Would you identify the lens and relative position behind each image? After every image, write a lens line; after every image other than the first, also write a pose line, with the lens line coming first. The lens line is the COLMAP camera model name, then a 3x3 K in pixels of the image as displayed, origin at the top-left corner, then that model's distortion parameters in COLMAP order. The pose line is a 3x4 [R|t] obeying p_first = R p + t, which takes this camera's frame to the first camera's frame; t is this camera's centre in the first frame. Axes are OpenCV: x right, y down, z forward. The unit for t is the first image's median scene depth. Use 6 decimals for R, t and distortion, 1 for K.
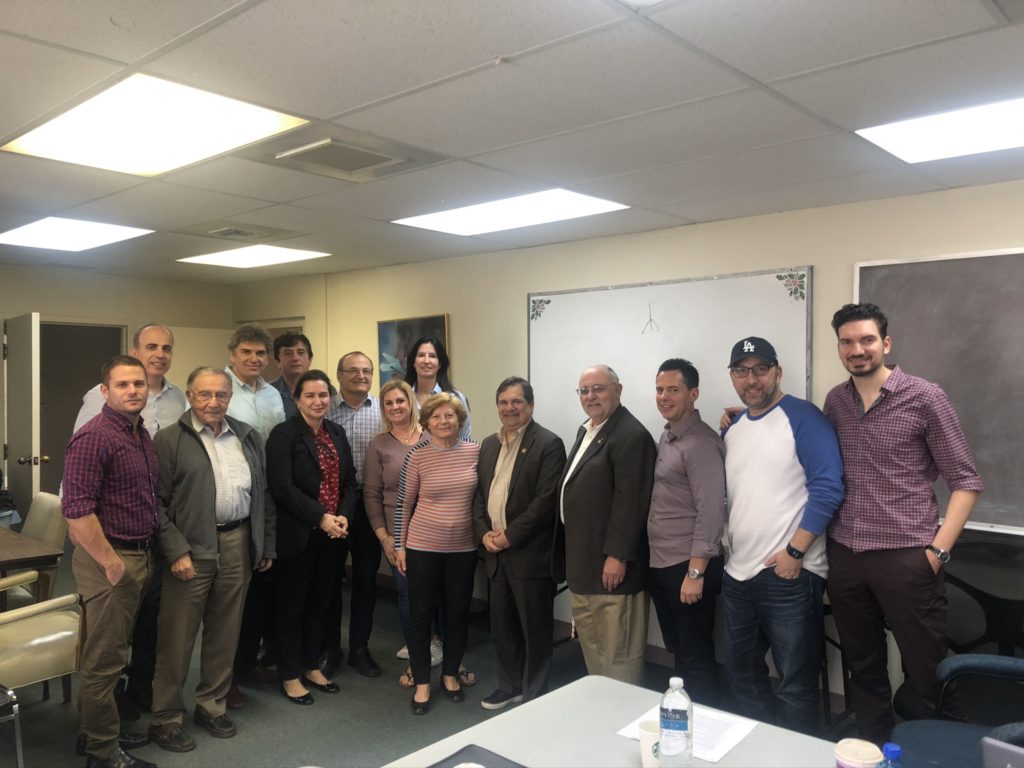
lens RADIAL K [[838.4, 0, 504.6], [0, 838.4, 391.2], [0, 0, 1]] dist [0.044702, -0.055434]
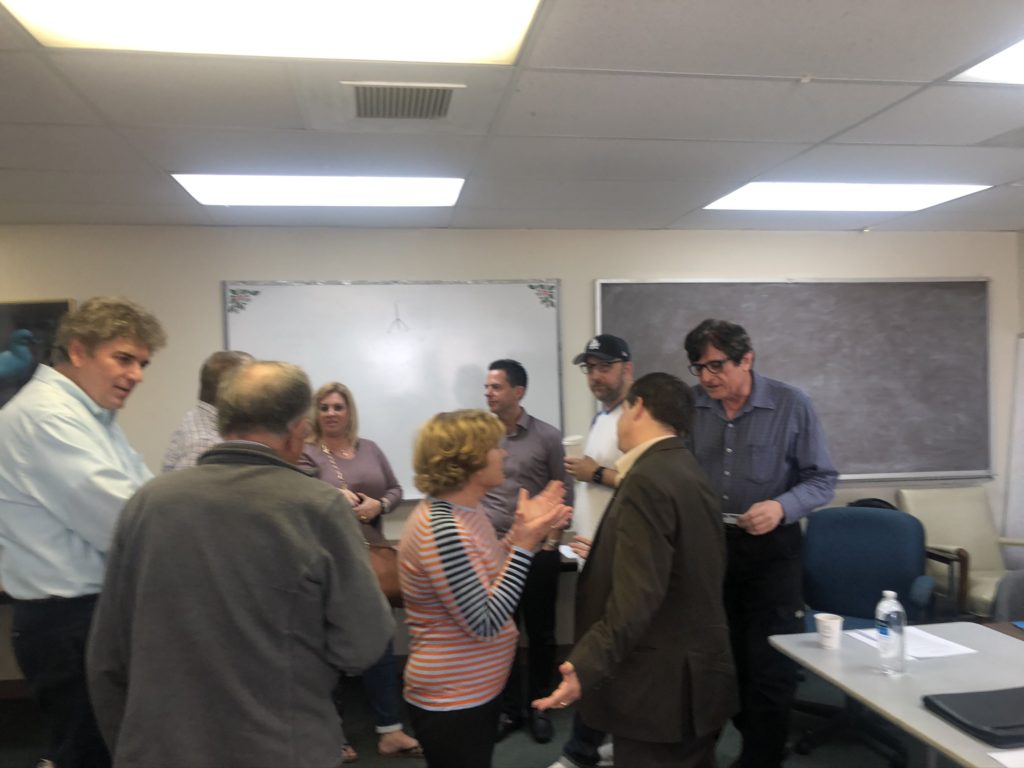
lens RADIAL K [[838.4, 0, 509.5], [0, 838.4, 385.6], [0, 0, 1]] dist [0.044702, -0.055434]
pose [[0.628087, -0.024869, 0.777746, -0.603822], [0.034864, 0.999385, 0.003801, -0.008111], [-0.777362, 0.024728, 0.628568, 0.340437]]
